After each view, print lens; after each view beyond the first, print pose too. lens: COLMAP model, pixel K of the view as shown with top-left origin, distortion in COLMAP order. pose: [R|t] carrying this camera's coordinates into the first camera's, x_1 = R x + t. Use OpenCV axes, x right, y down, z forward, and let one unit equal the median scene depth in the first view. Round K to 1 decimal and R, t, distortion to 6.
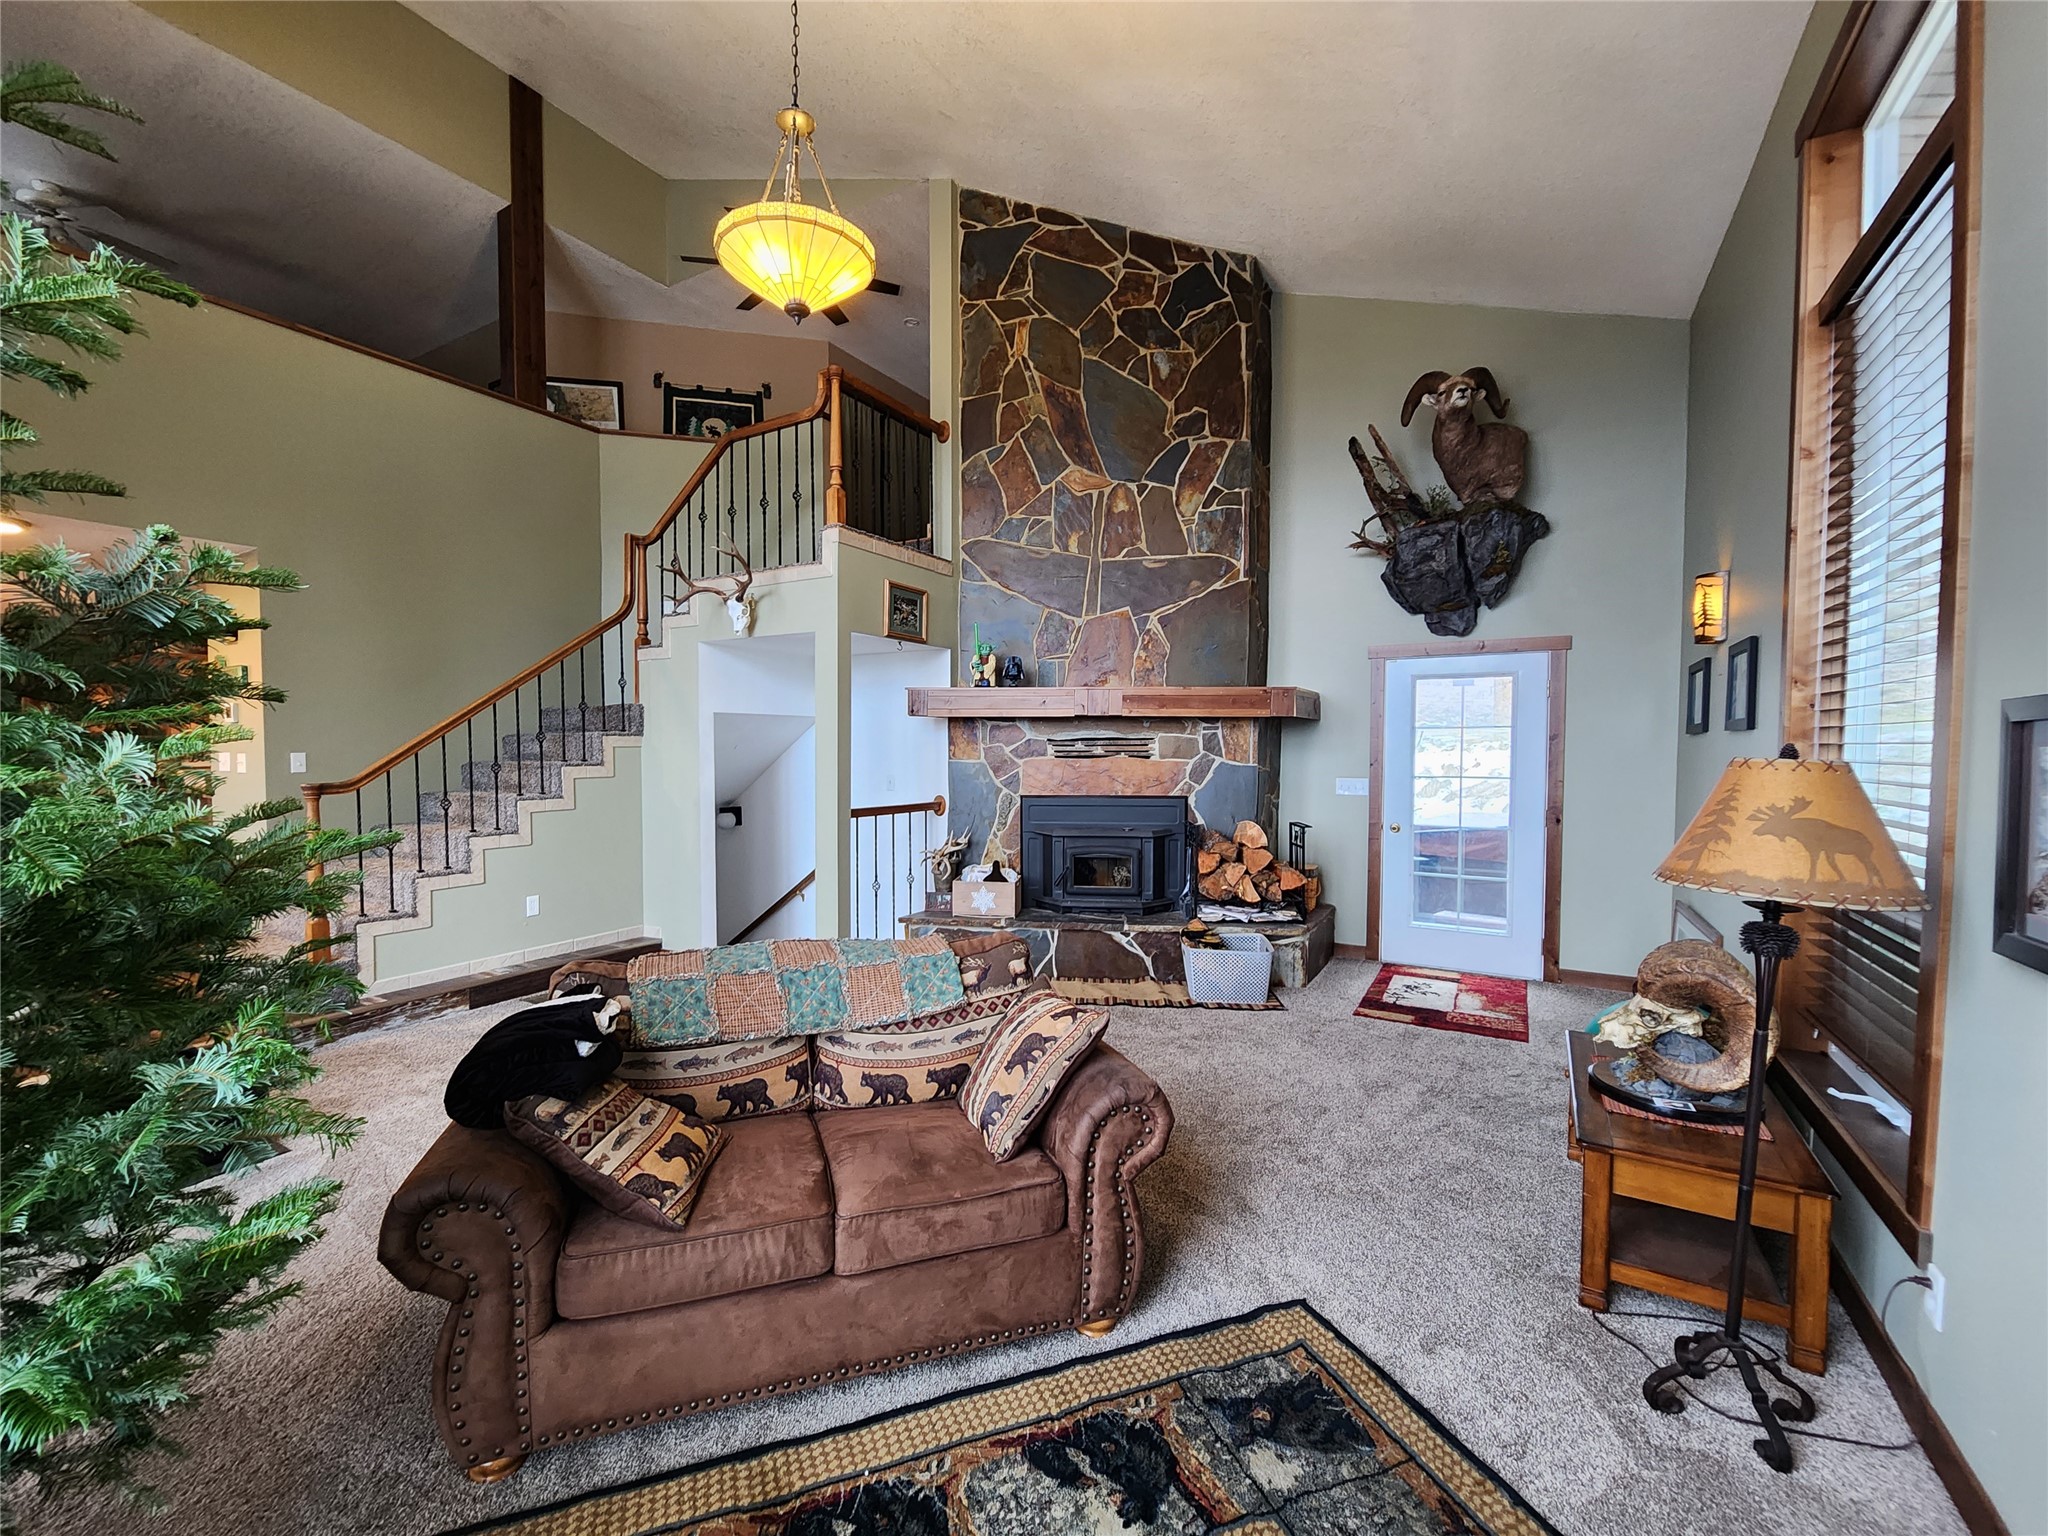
lens RADIAL K [[867.2, 0, 1022.7], [0, 867.2, 770.5], [0, 0, 1]] dist [0.002903, -0.002417]
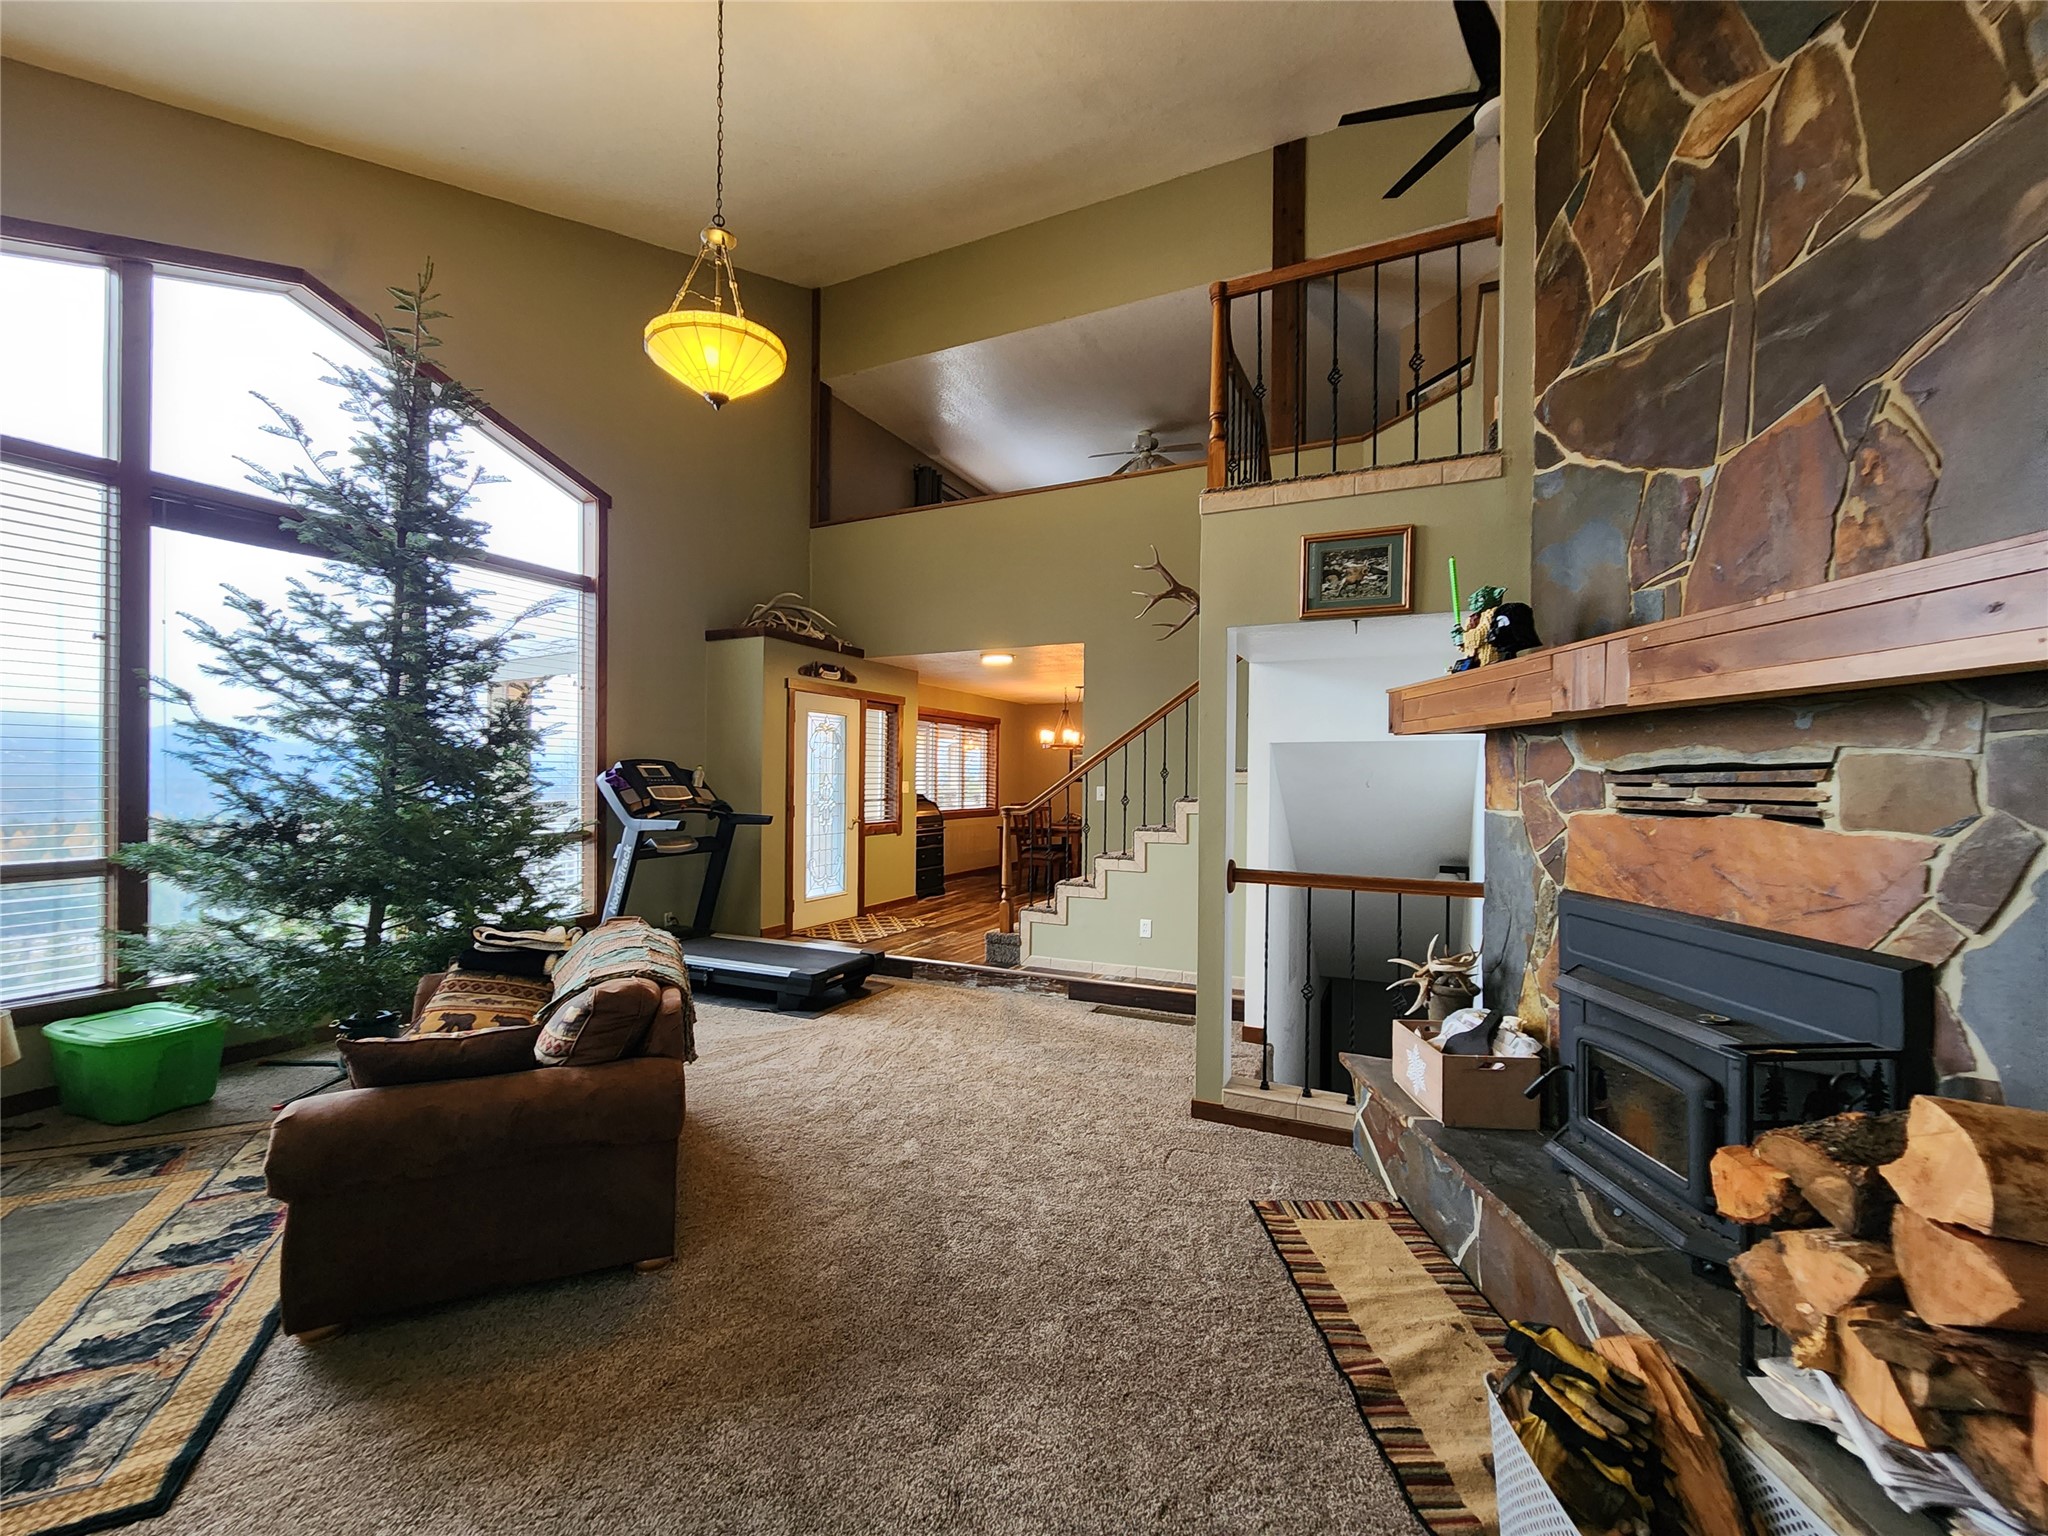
lens RADIAL K [[867.2, 0, 1008.7], [0, 867.2, 770.8], [0, 0, 1]] dist [0.002903, -0.002417]
pose [[0.056910, -0.010194, -0.998327, 0.451544], [-0.040133, 0.999116, -0.012490, -0.018174], [0.997572, 0.040776, 0.056450, 0.671675]]
